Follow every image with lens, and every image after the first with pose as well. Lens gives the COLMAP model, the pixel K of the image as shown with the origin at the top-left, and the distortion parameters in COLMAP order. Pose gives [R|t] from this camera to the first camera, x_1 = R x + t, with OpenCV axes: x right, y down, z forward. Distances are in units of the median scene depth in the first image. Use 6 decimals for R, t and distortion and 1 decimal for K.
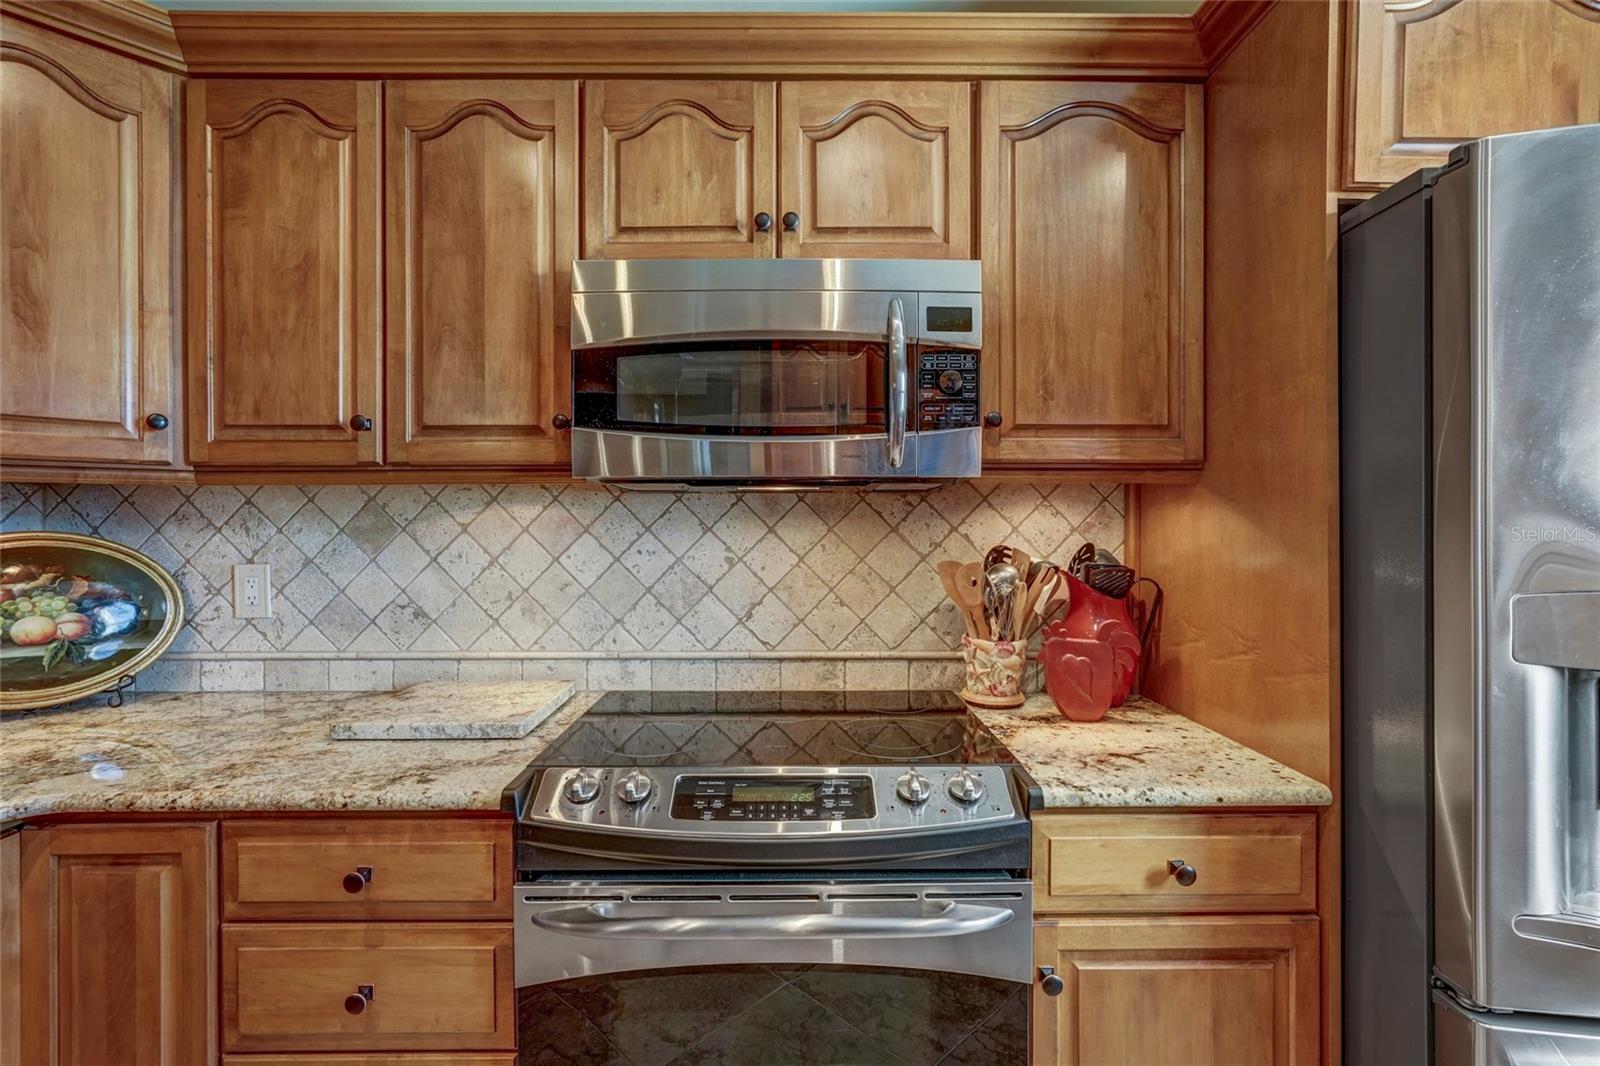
lens RADIAL K [[719.5, 0, 806.6], [0, 719.5, 523.1], [0, 0, 1]] dist [-0.005469, 0.000537]
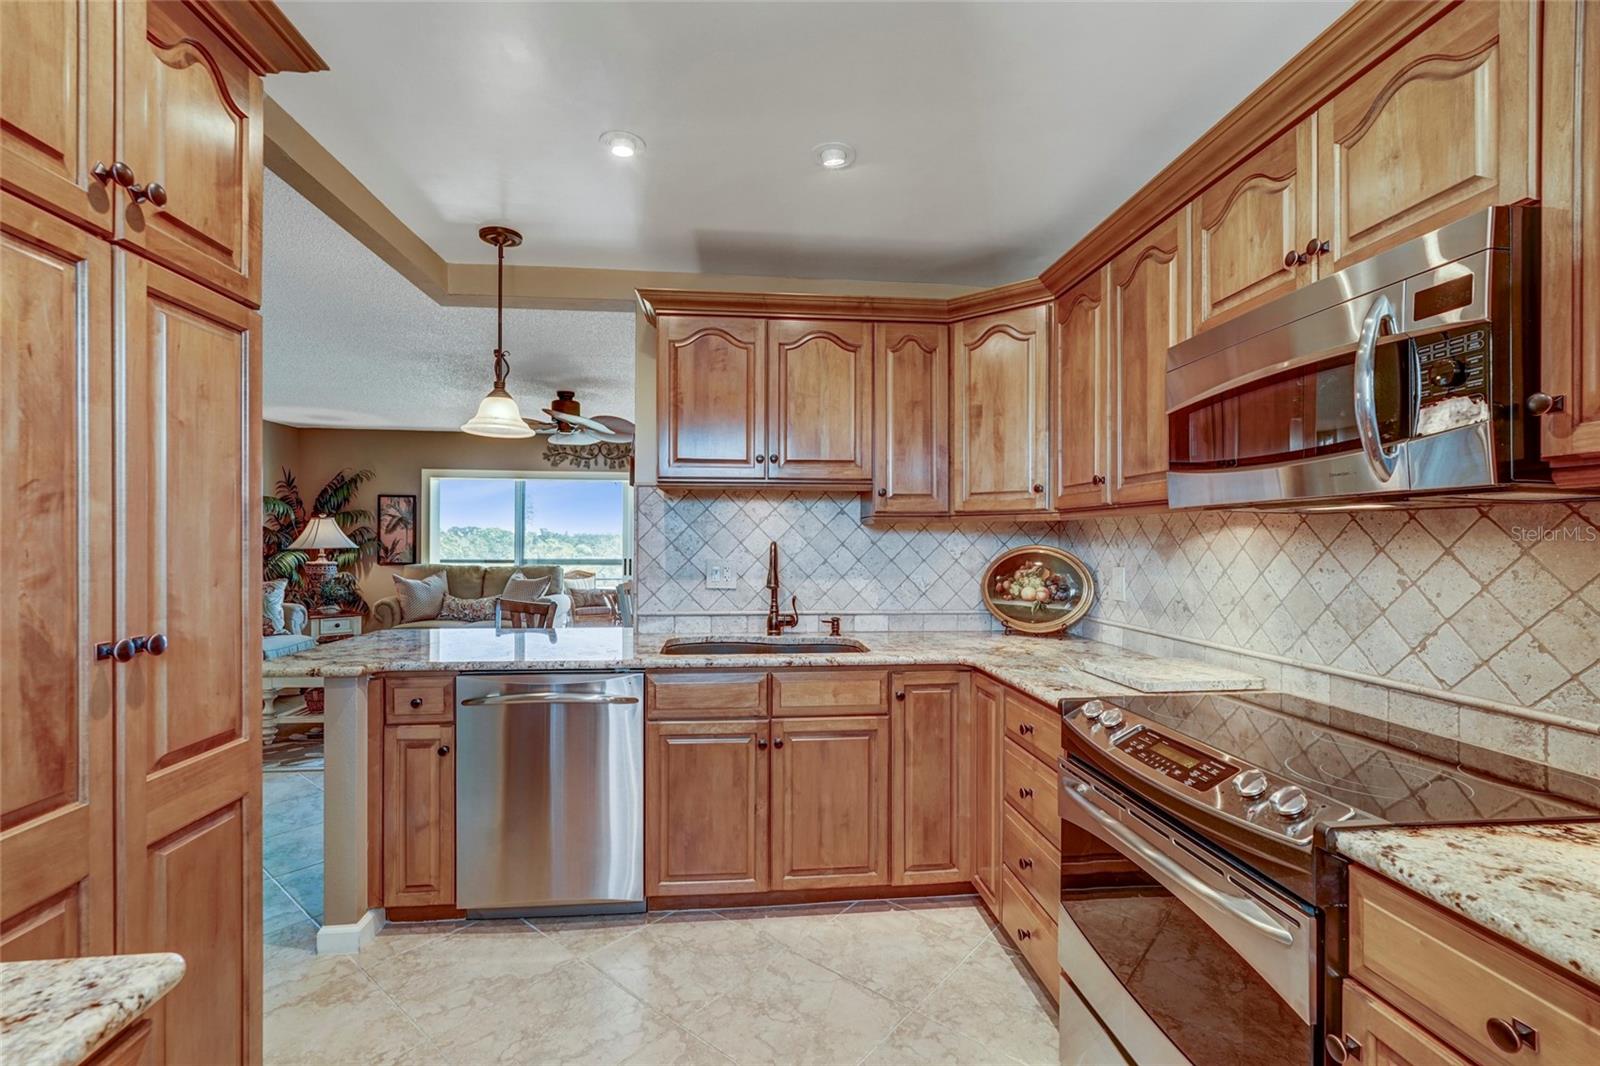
lens RADIAL K [[704.7, 0, 790.7], [0, 704.7, 539.1], [0, 0, 1]] dist [0.000350, 0.000641]
pose [[0.079068, 0.000073, -0.996869, 0.736571], [-0.005749, 0.999983, -0.000382, -0.000344], [0.996853, 0.005761, 0.079067, 0.144138]]
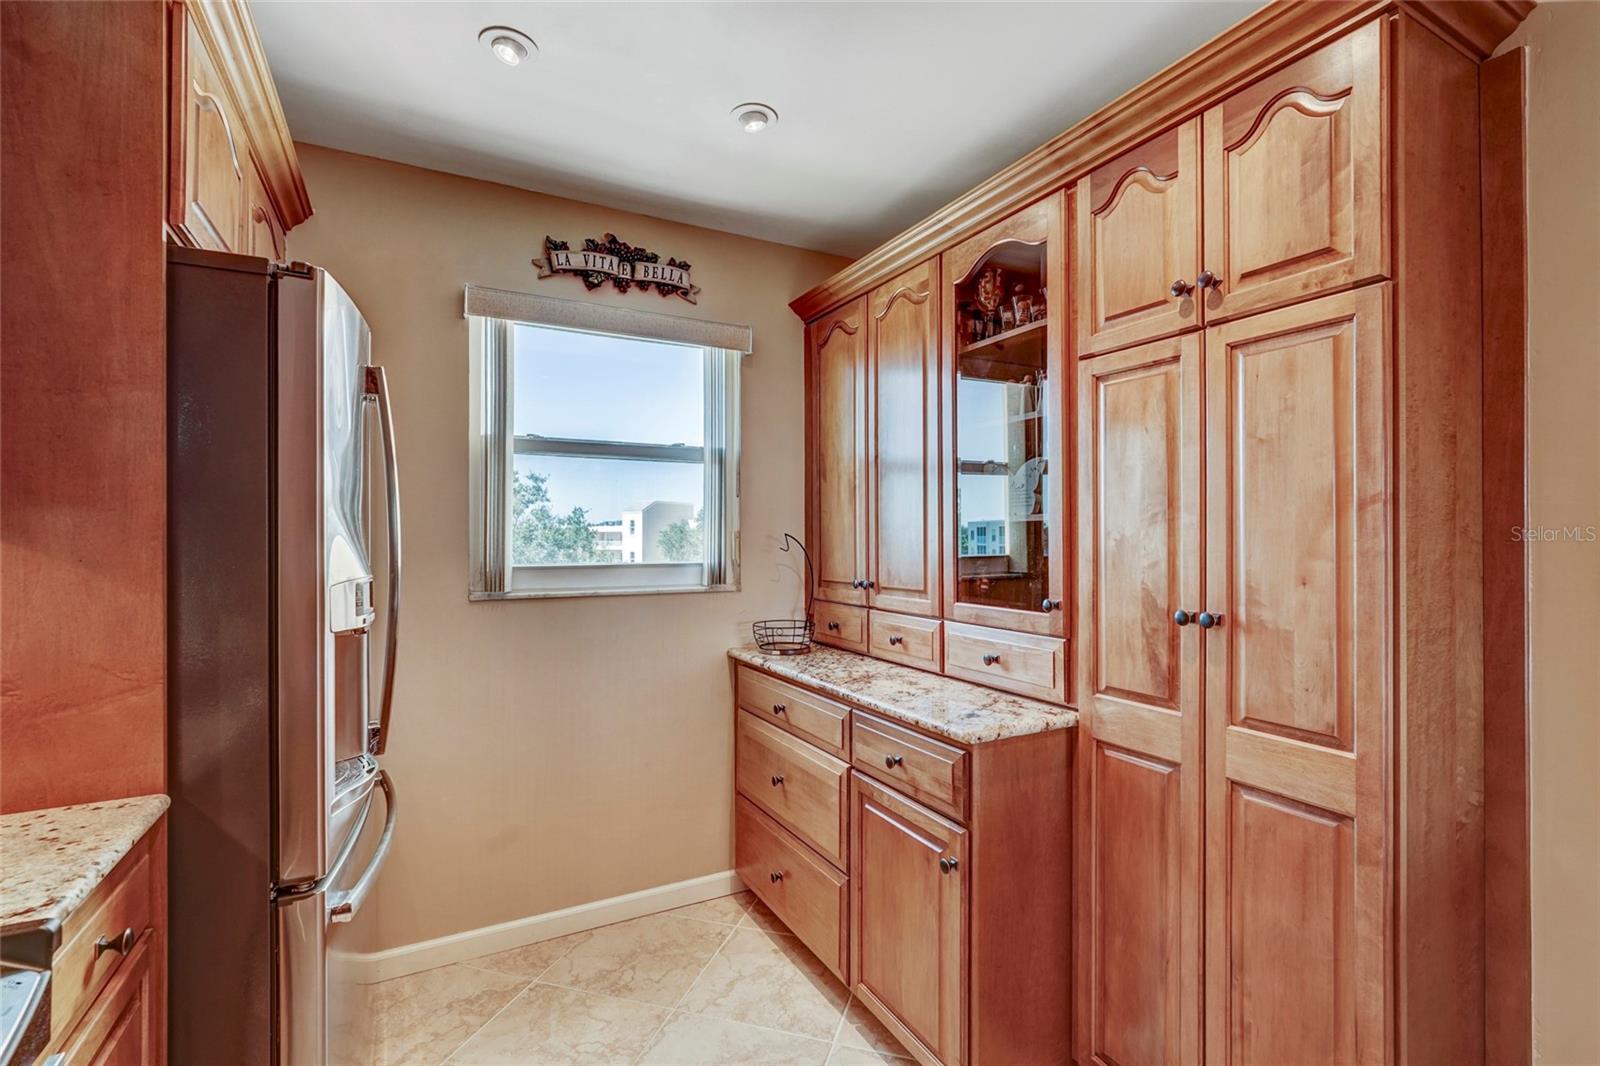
lens RADIAL K [[719.5, 0, 806.6], [0, 719.5, 523.1], [0, 0, 1]] dist [-0.005469, 0.000537]
pose [[-0.466174, 0.019956, 0.884468, -0.399115], [0.001530, 0.999762, -0.021752, 0.000849], [-0.884692, -0.008787, -0.466094, 0.424088]]
